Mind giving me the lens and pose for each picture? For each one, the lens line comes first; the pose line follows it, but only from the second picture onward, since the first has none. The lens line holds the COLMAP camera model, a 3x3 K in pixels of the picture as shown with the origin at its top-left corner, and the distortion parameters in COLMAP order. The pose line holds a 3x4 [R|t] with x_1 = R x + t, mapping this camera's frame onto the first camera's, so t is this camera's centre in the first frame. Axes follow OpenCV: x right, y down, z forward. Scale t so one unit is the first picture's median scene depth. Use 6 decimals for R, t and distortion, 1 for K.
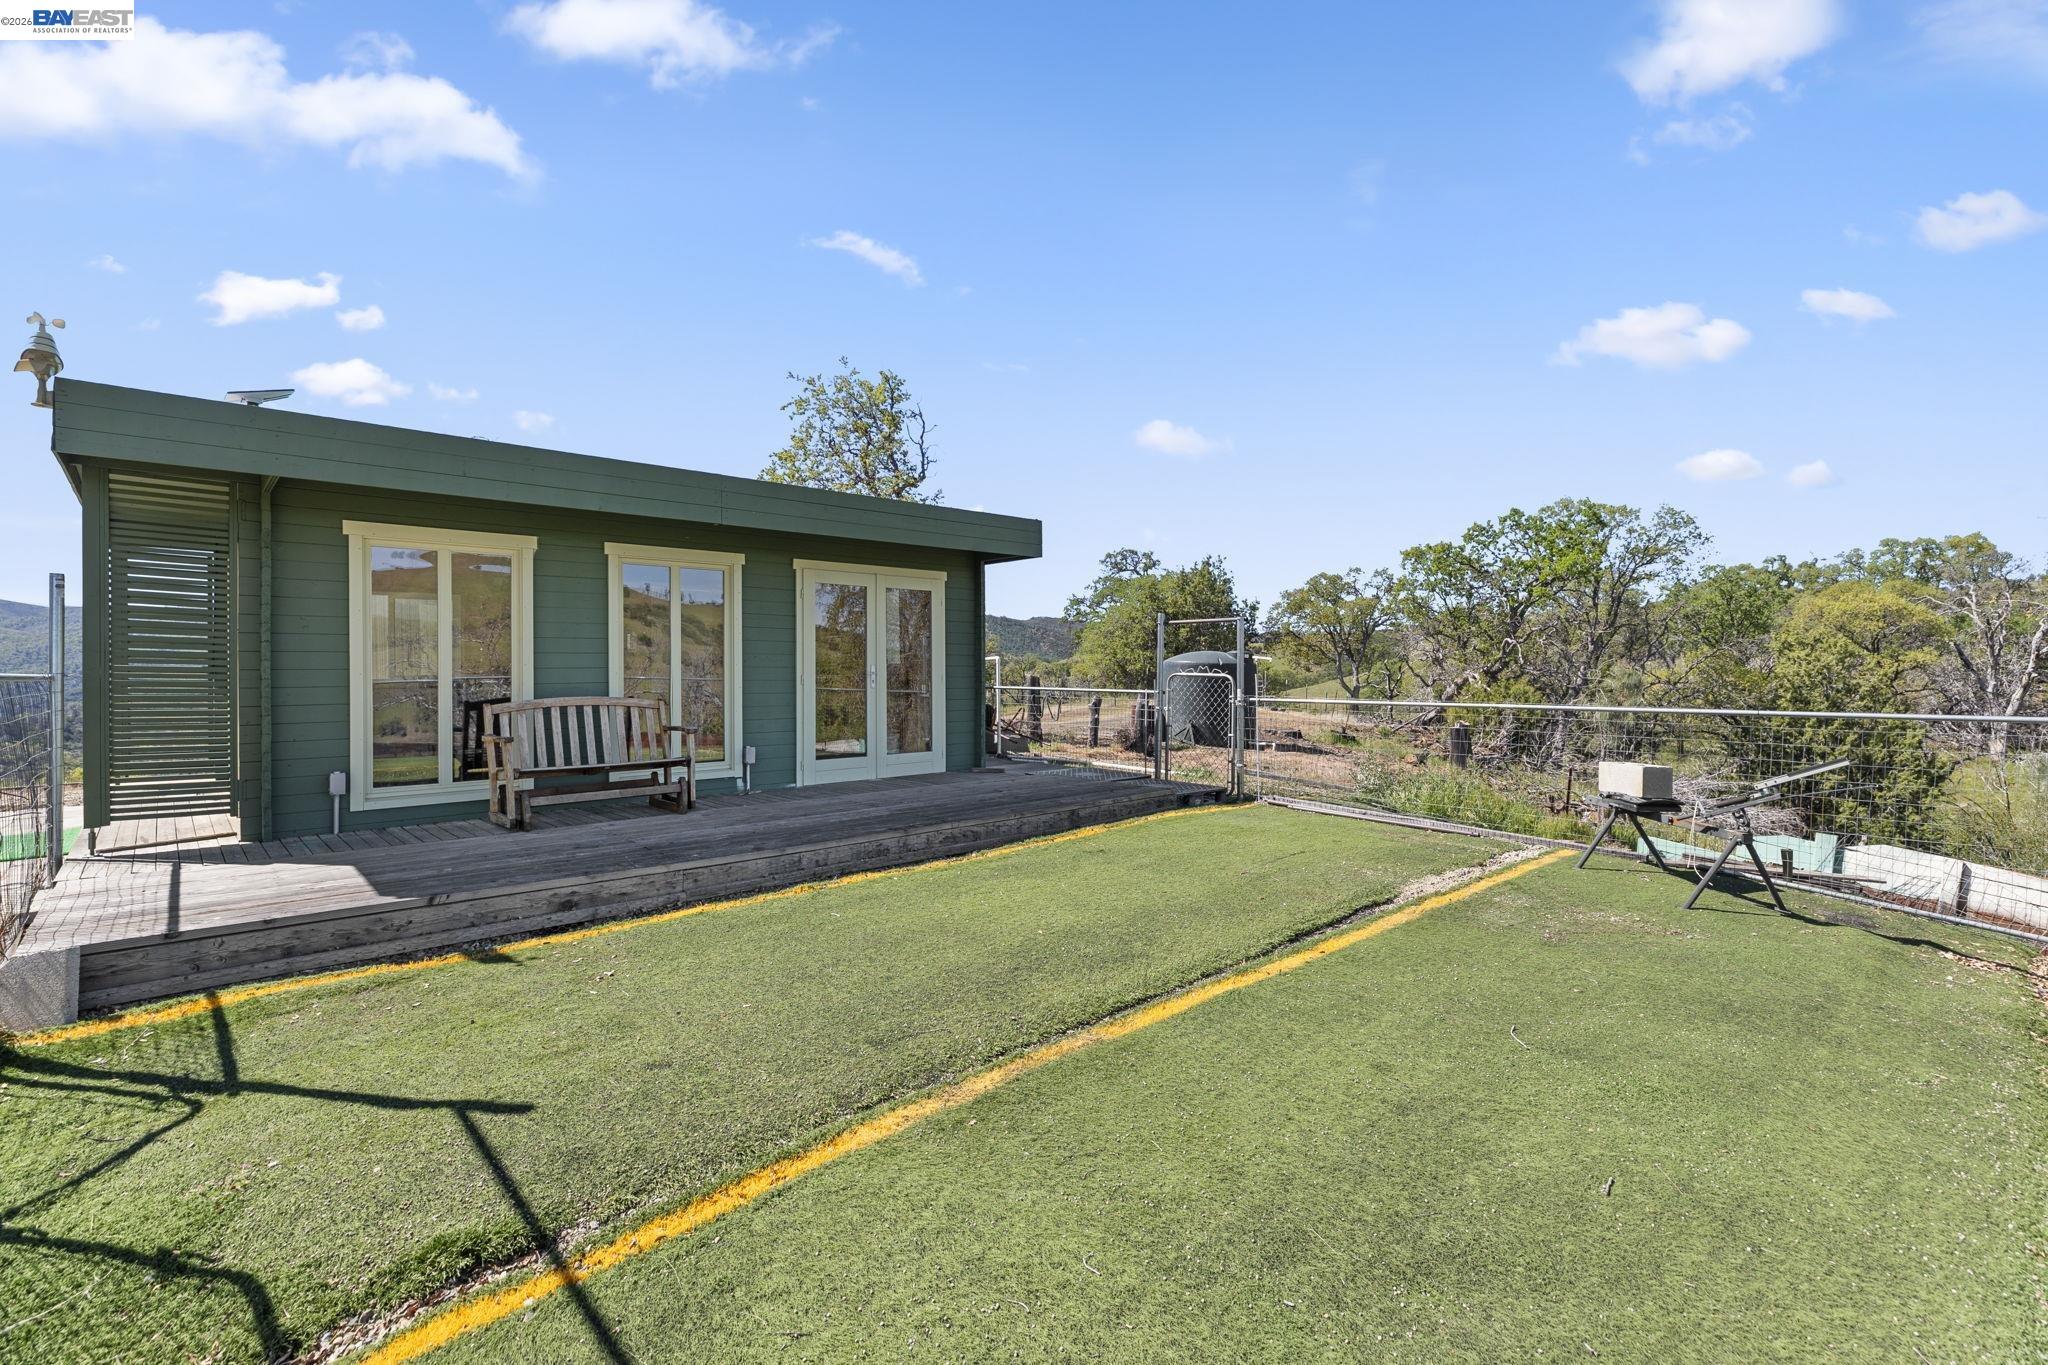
lens RADIAL K [[929.8, 0, 1036.4], [0, 929.8, 677.3], [0, 0, 1]] dist [0.002675, 0.000715]
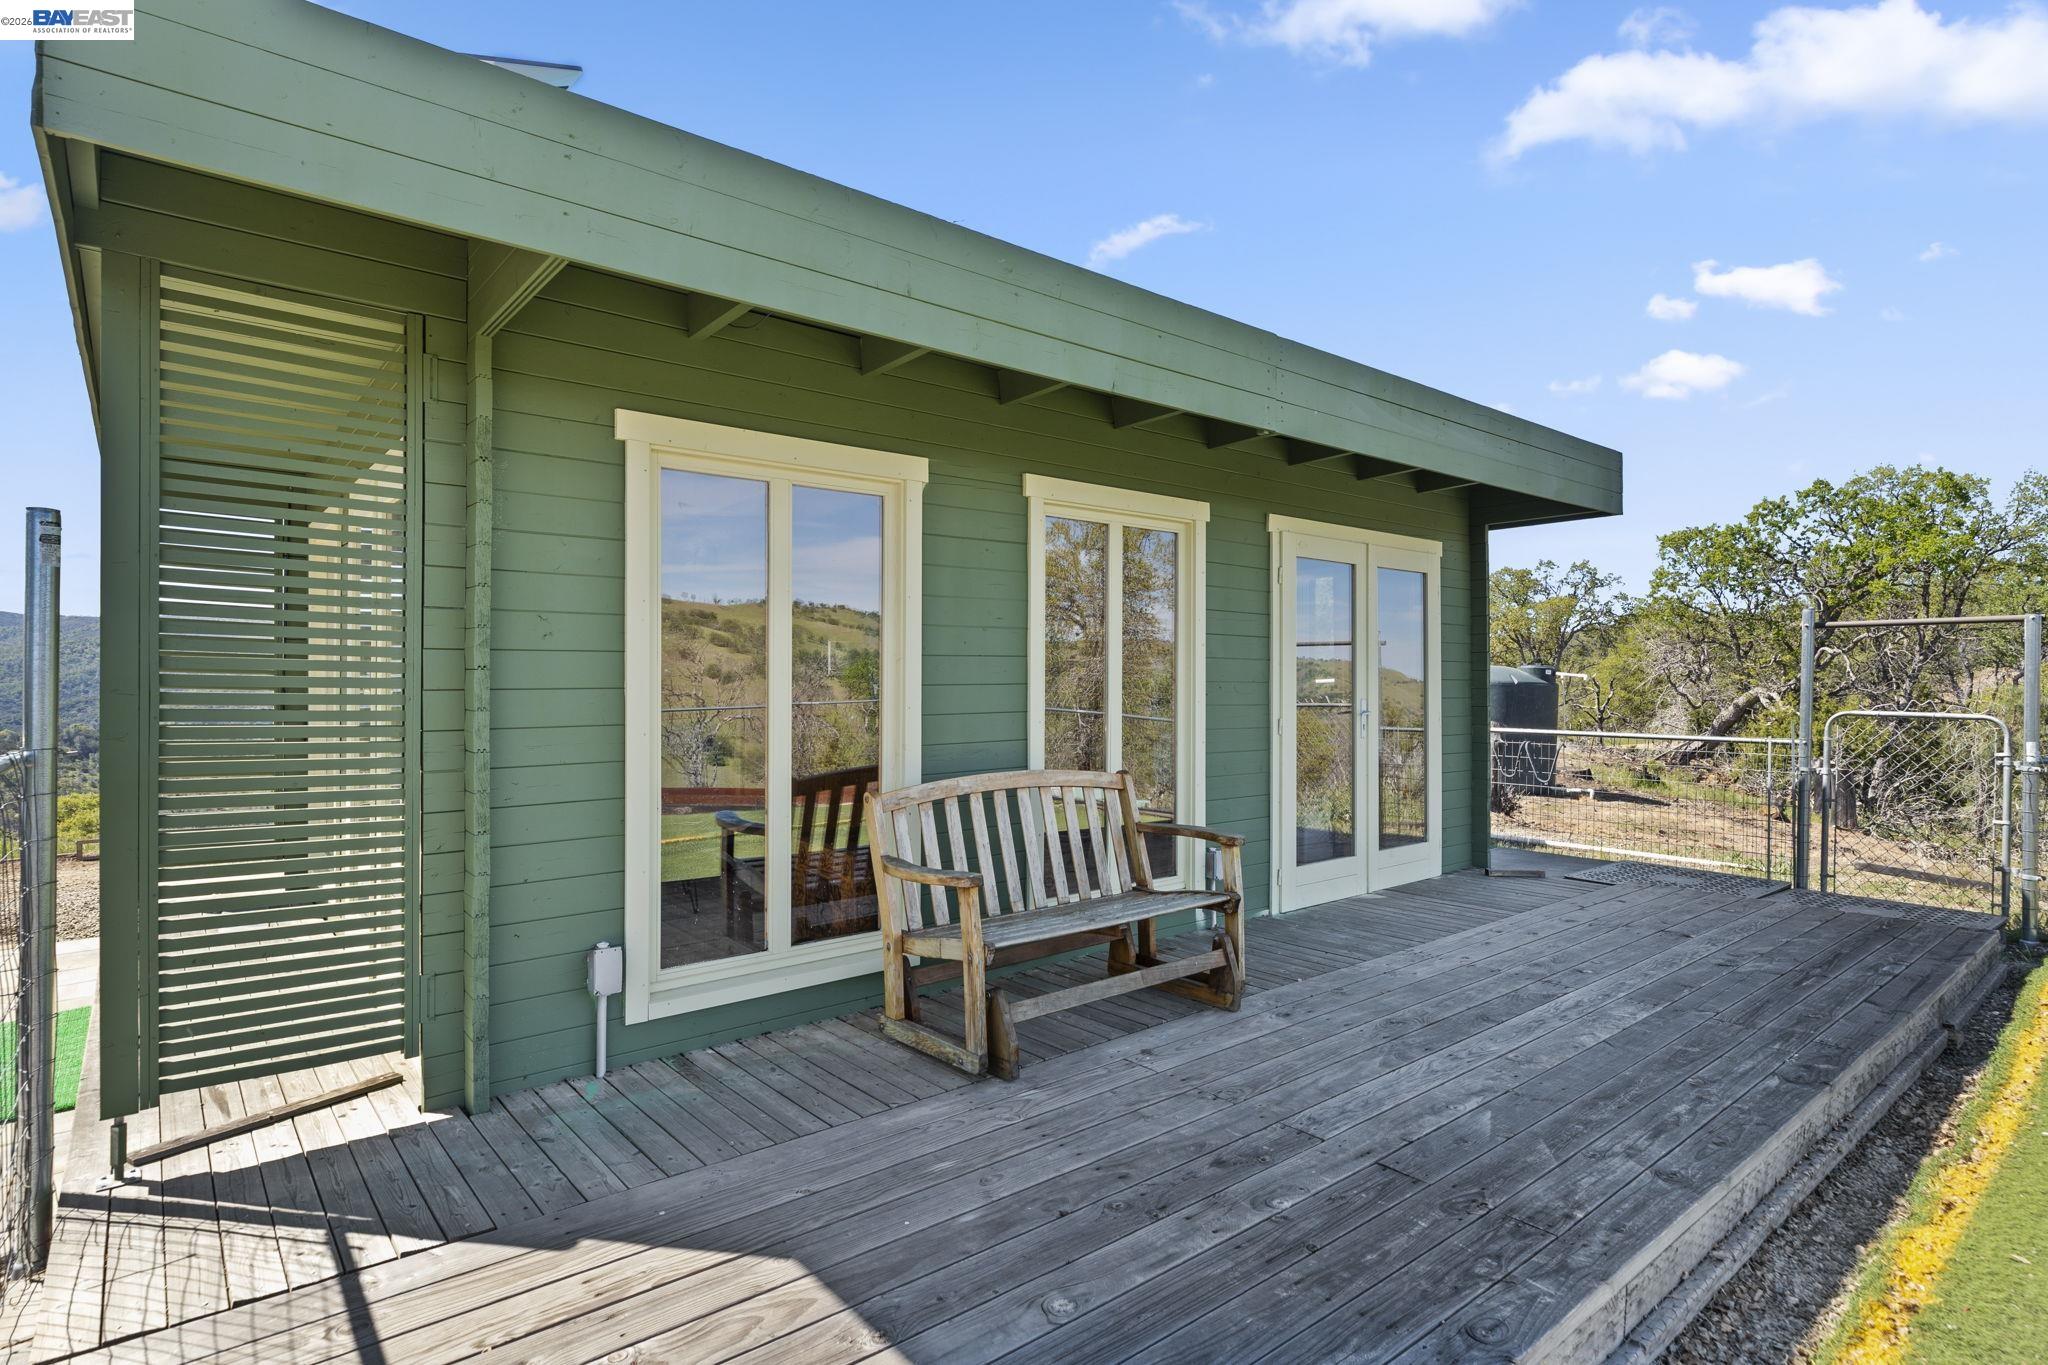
lens RADIAL K [[1037.3, 0, 1018.2], [0, 1037.3, 685.6], [0, 0, 1]] dist [0.002398, 0.001042]
pose [[0.998551, -0.000432, -0.053817, -0.356385], [0.000132, 0.999984, -0.005572, -0.017906], [0.053819, 0.005557, 0.998535, 0.338389]]
